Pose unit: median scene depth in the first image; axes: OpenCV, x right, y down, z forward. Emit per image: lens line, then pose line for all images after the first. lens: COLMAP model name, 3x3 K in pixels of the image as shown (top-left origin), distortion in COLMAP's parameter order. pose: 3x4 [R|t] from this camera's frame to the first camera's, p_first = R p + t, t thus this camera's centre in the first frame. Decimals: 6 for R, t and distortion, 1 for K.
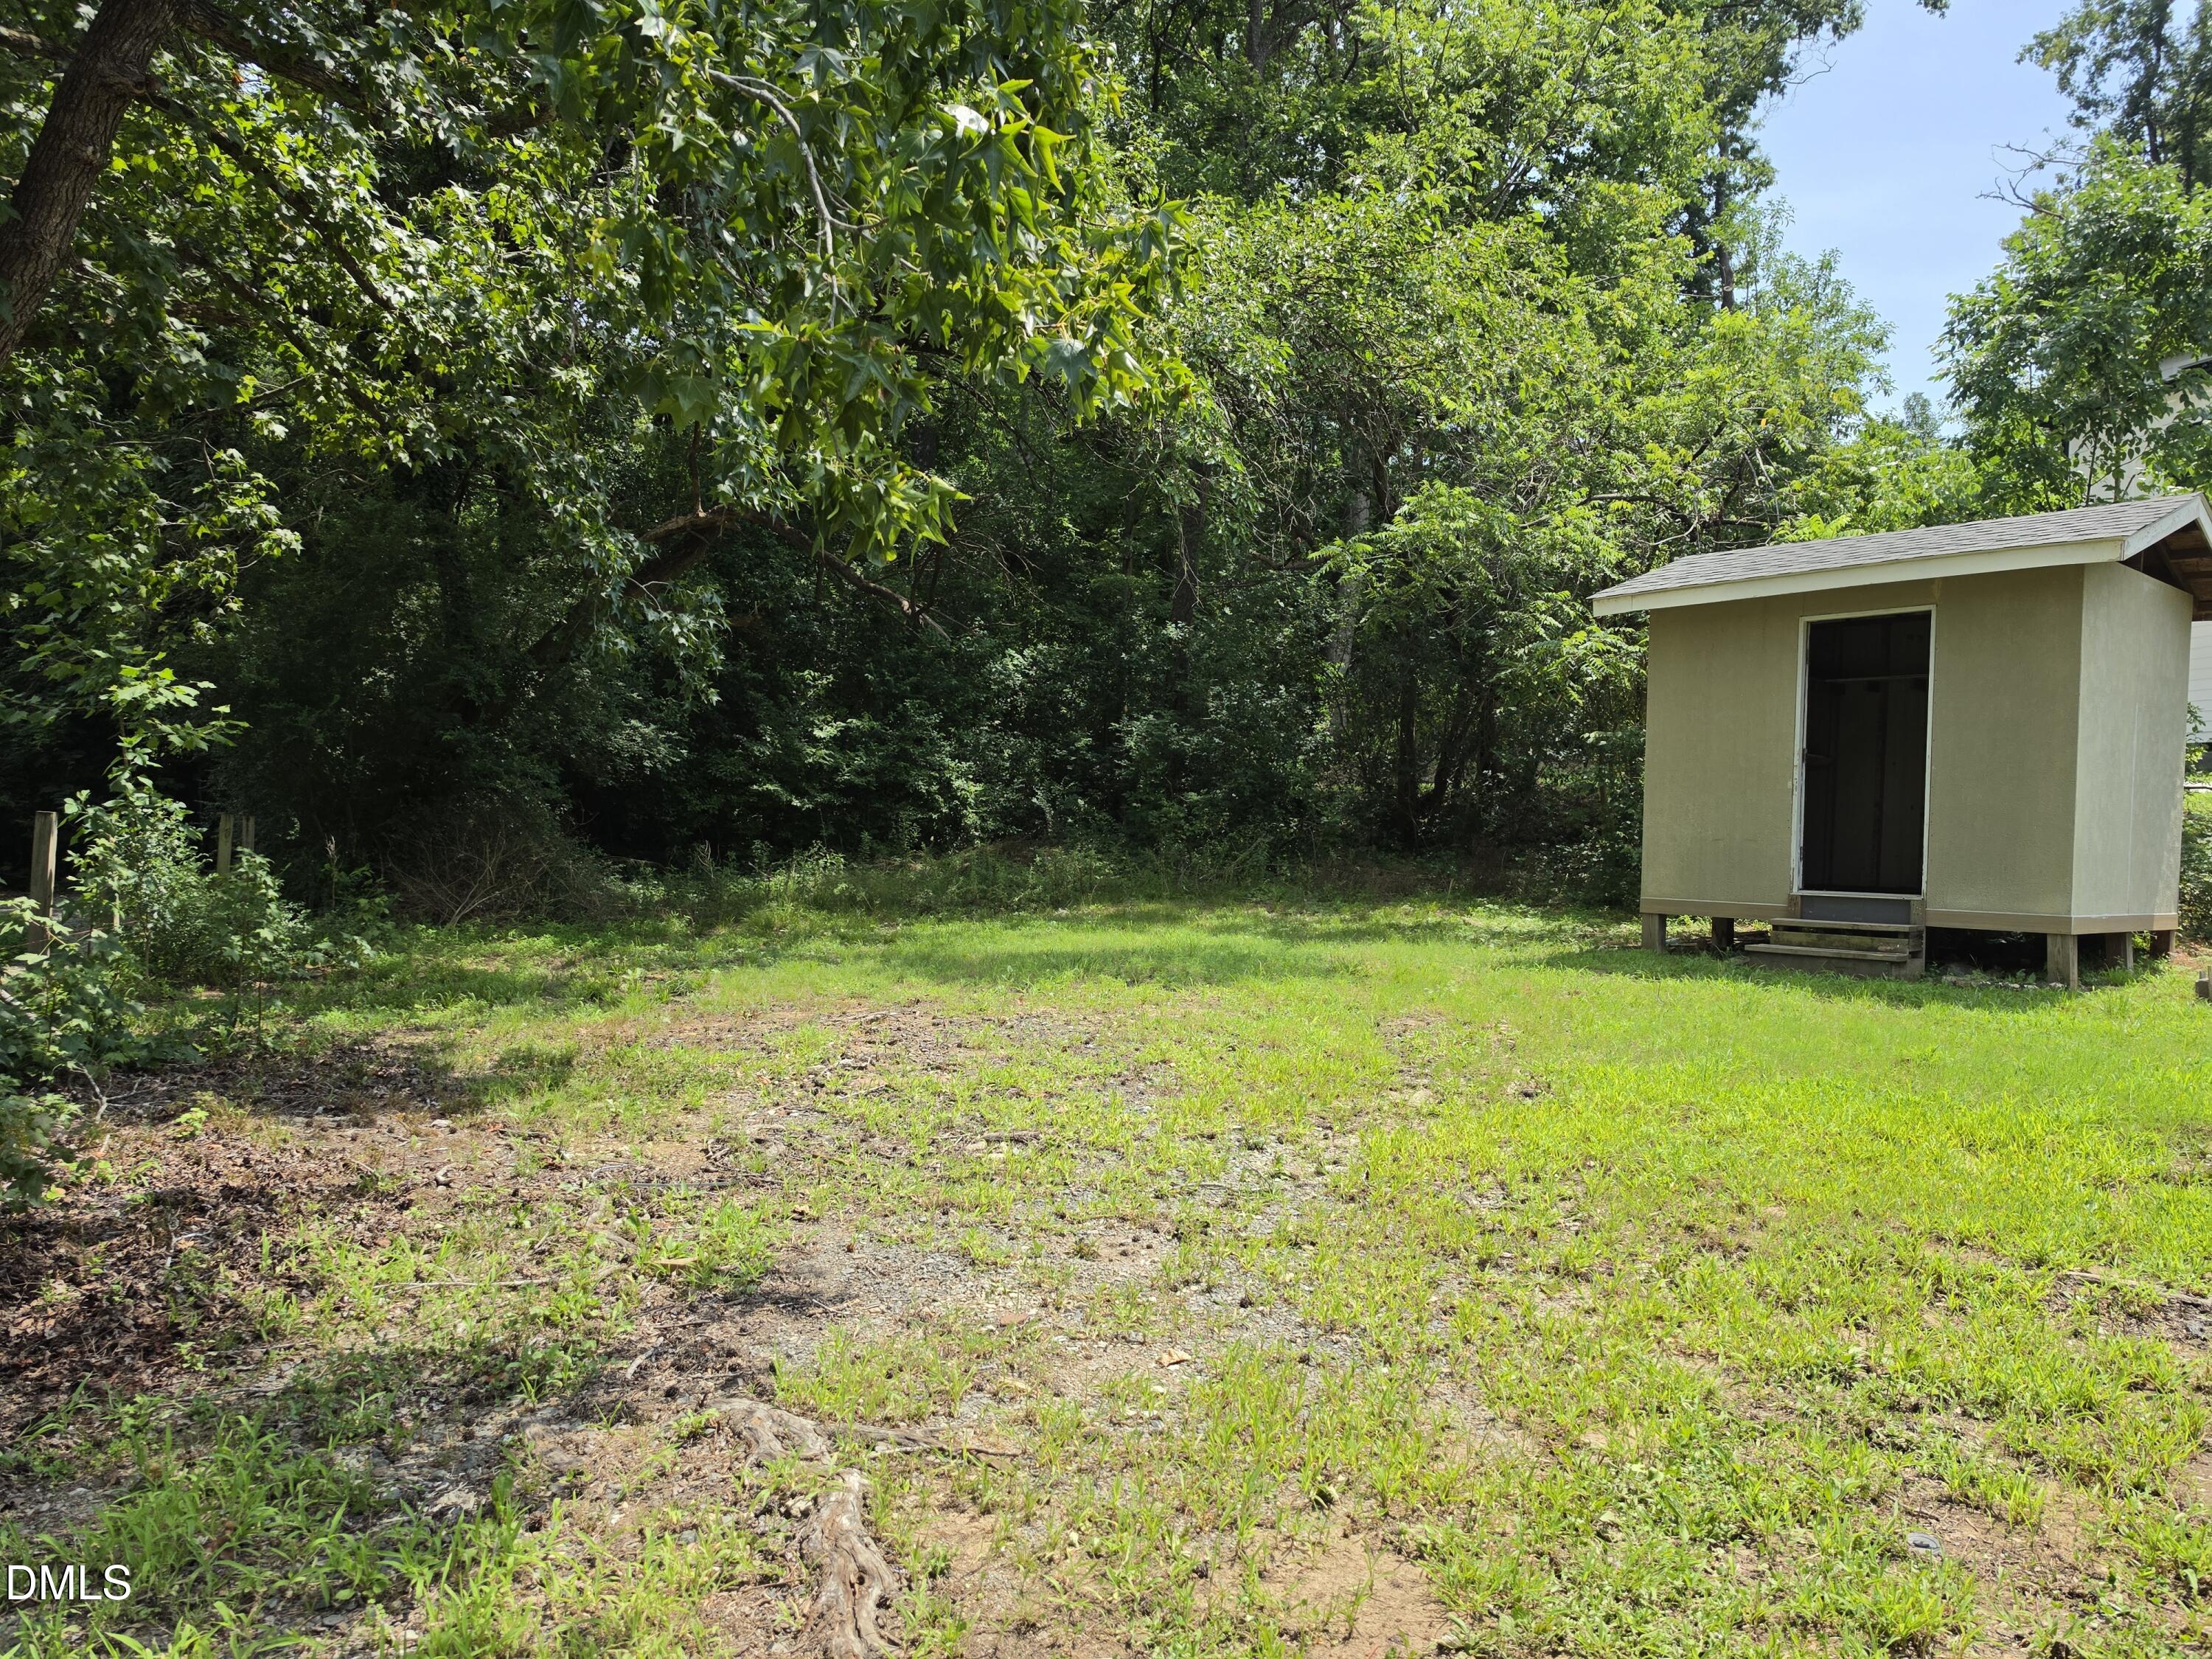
lens RADIAL K [[1508.6, 0, 1124.1], [0, 1508.6, 862.5], [0, 0, 1]] dist [0.043039, -0.040614]
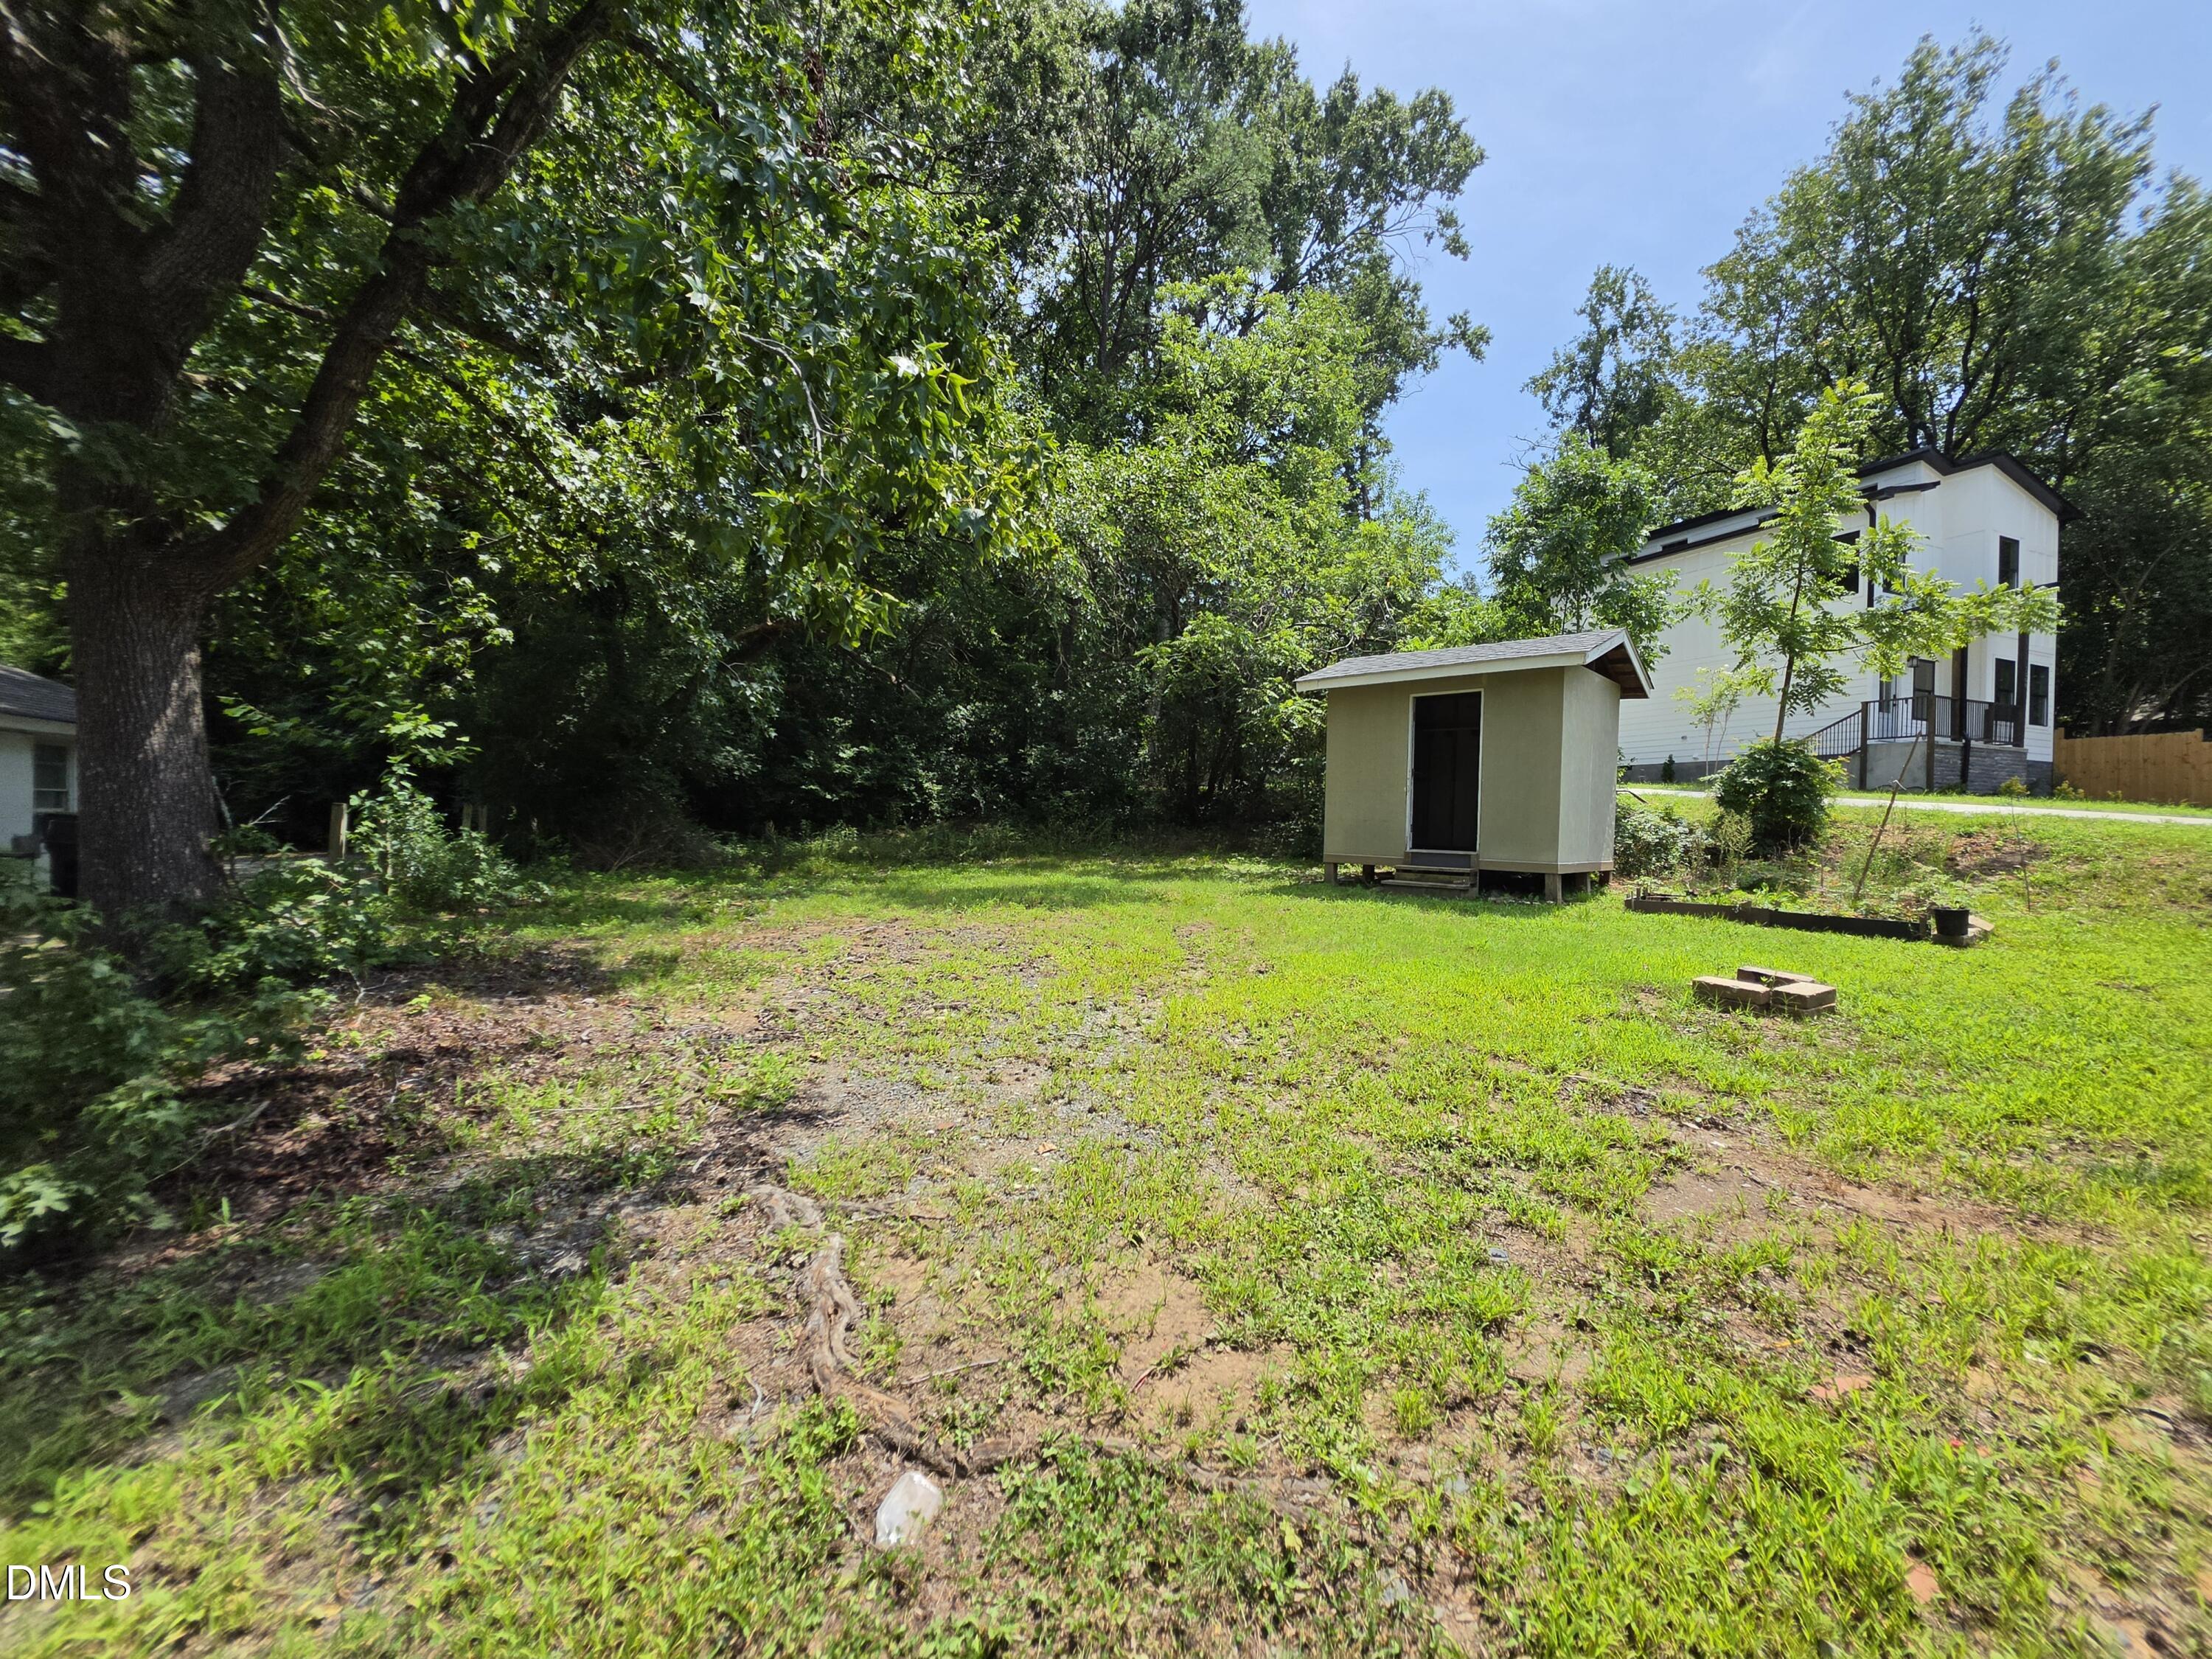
lens RADIAL K [[880.7, 0, 1103.7], [0, 880.7, 819.5], [0, 0, 1]] dist [-0.001497, 0.000682]
pose [[0.996359, -0.000135, 0.085255, 0.005884], [0.001292, 0.999908, -0.013520, -0.003313], [-0.085245, 0.013581, 0.996267, 0.025006]]
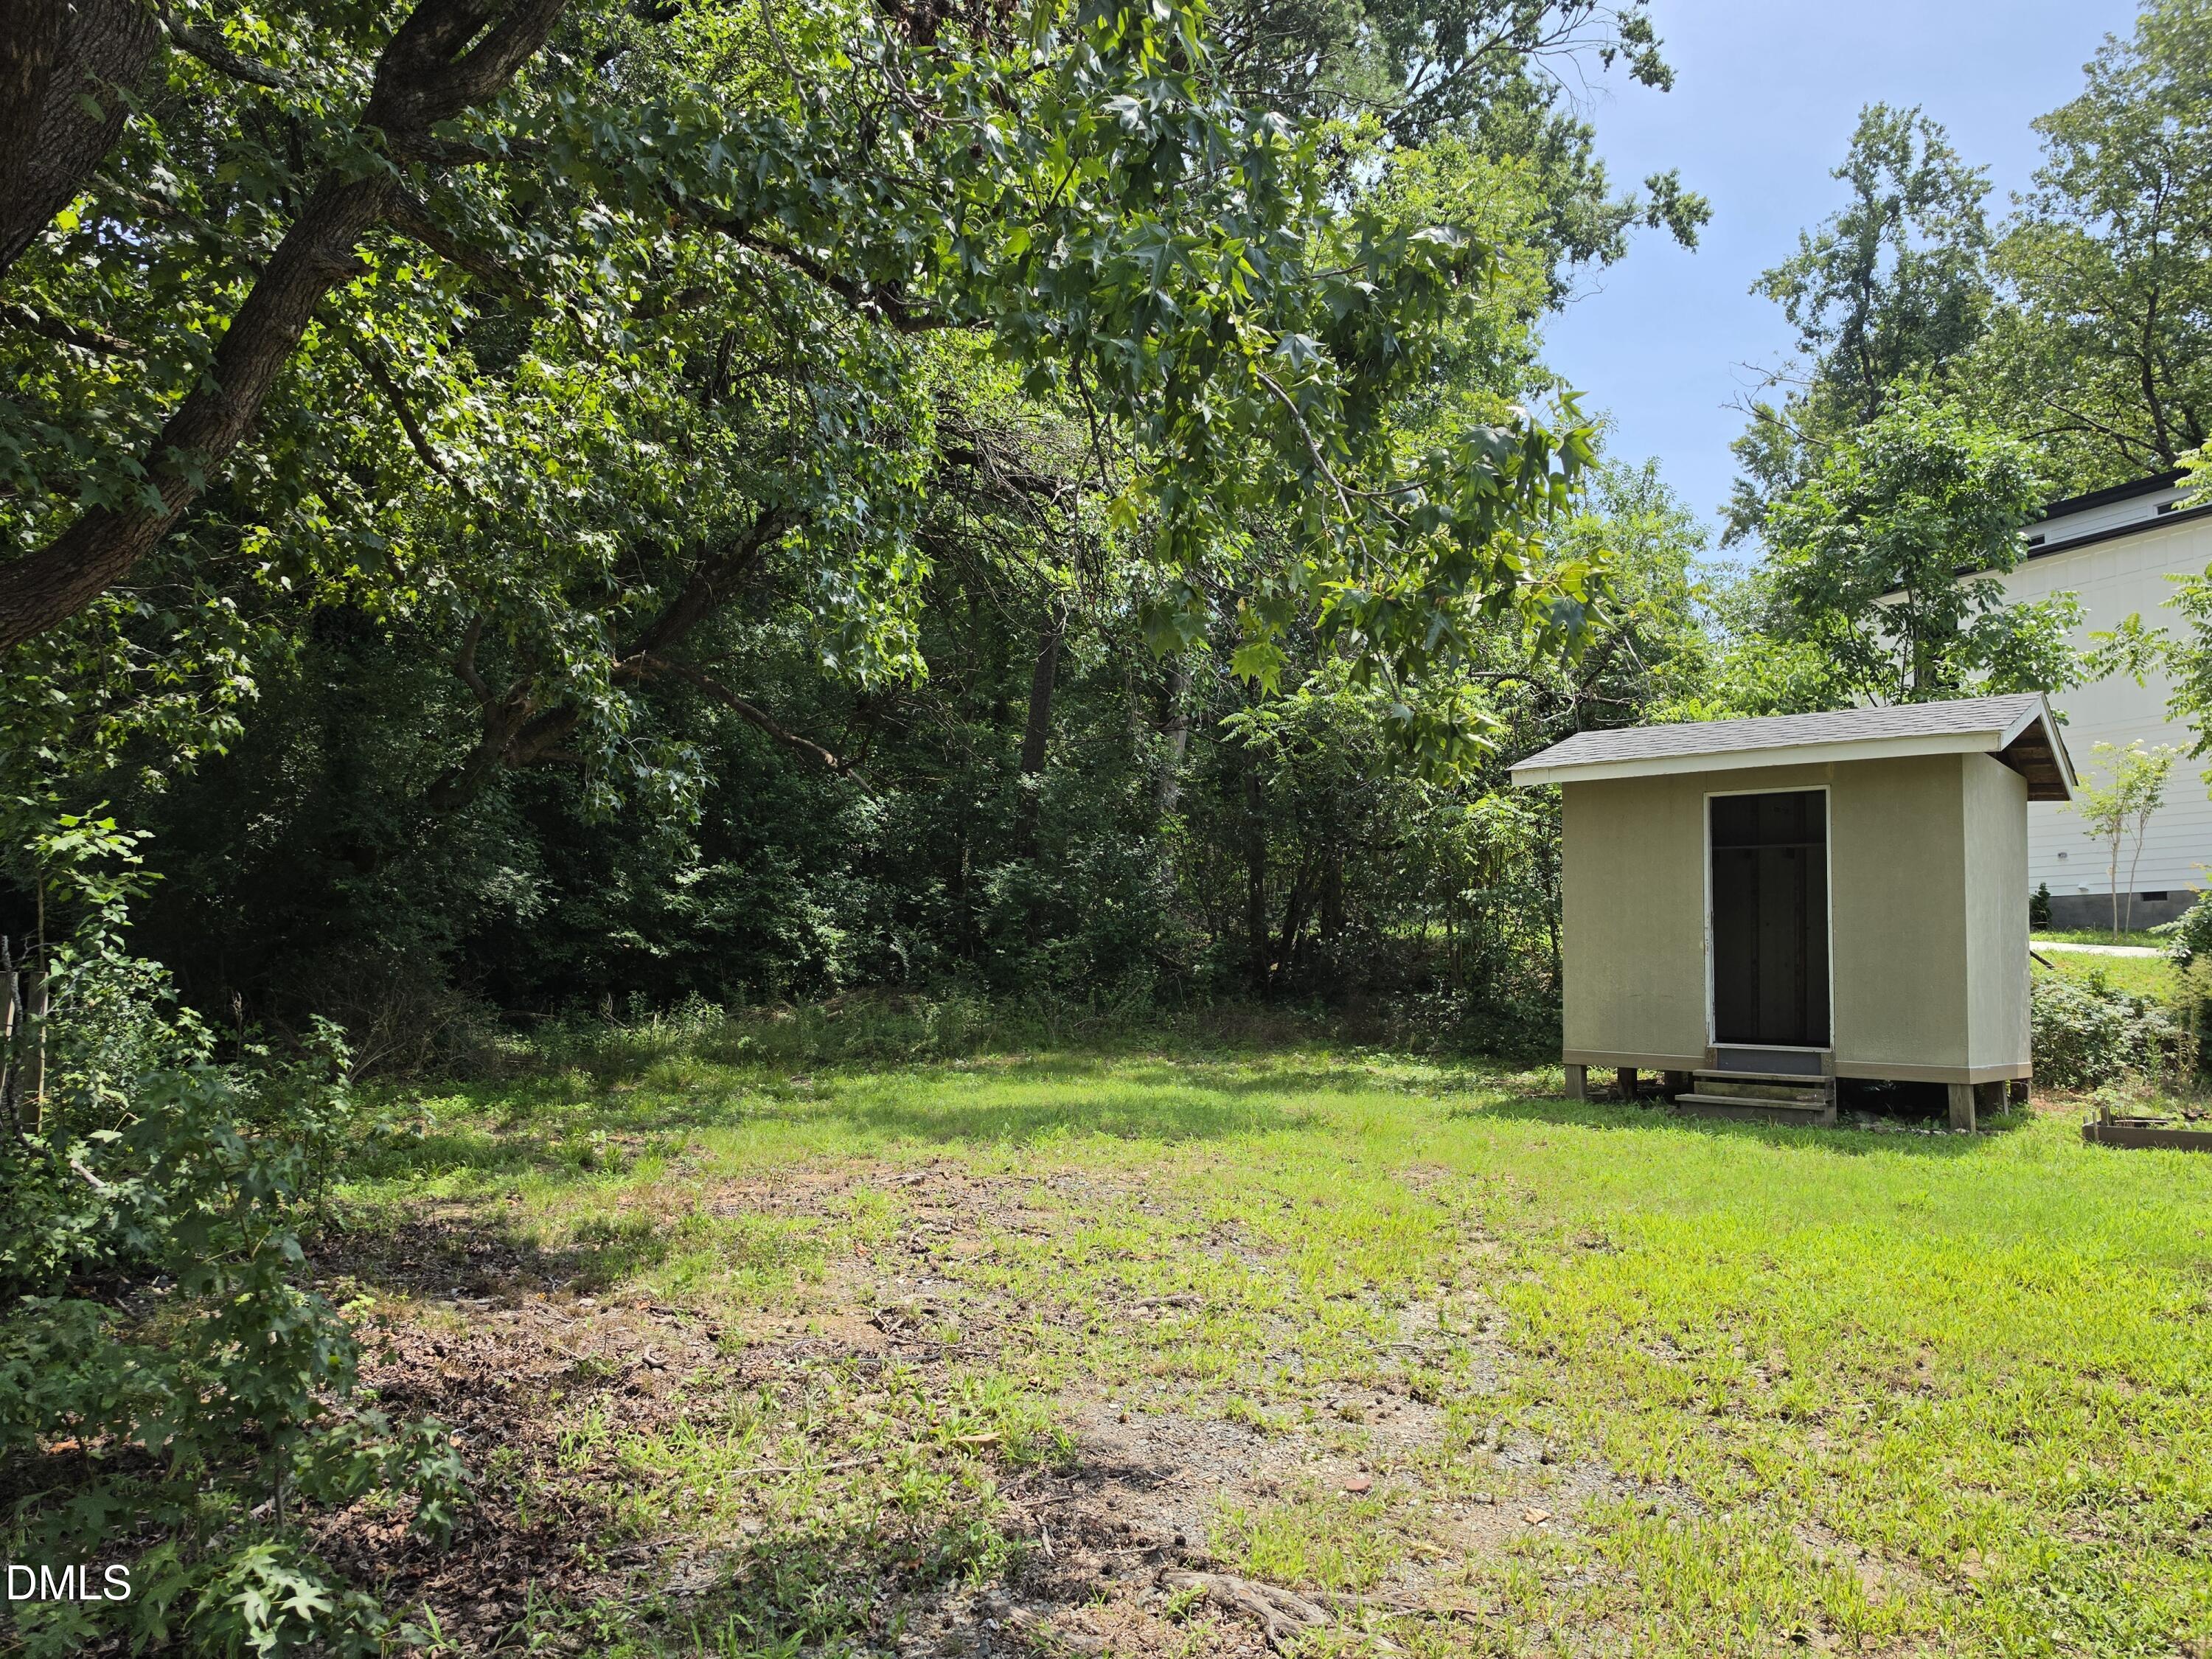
lens RADIAL K [[1508.6, 0, 1114.7], [0, 1508.6, 851.6], [0, 0, 1]] dist [0.043039, -0.040614]
pose [[0.990517, 0.012228, 0.136843, -0.170491], [0.001623, 0.994920, -0.100653, -0.012026], [-0.137379, 0.099921, 0.985466, -0.023970]]
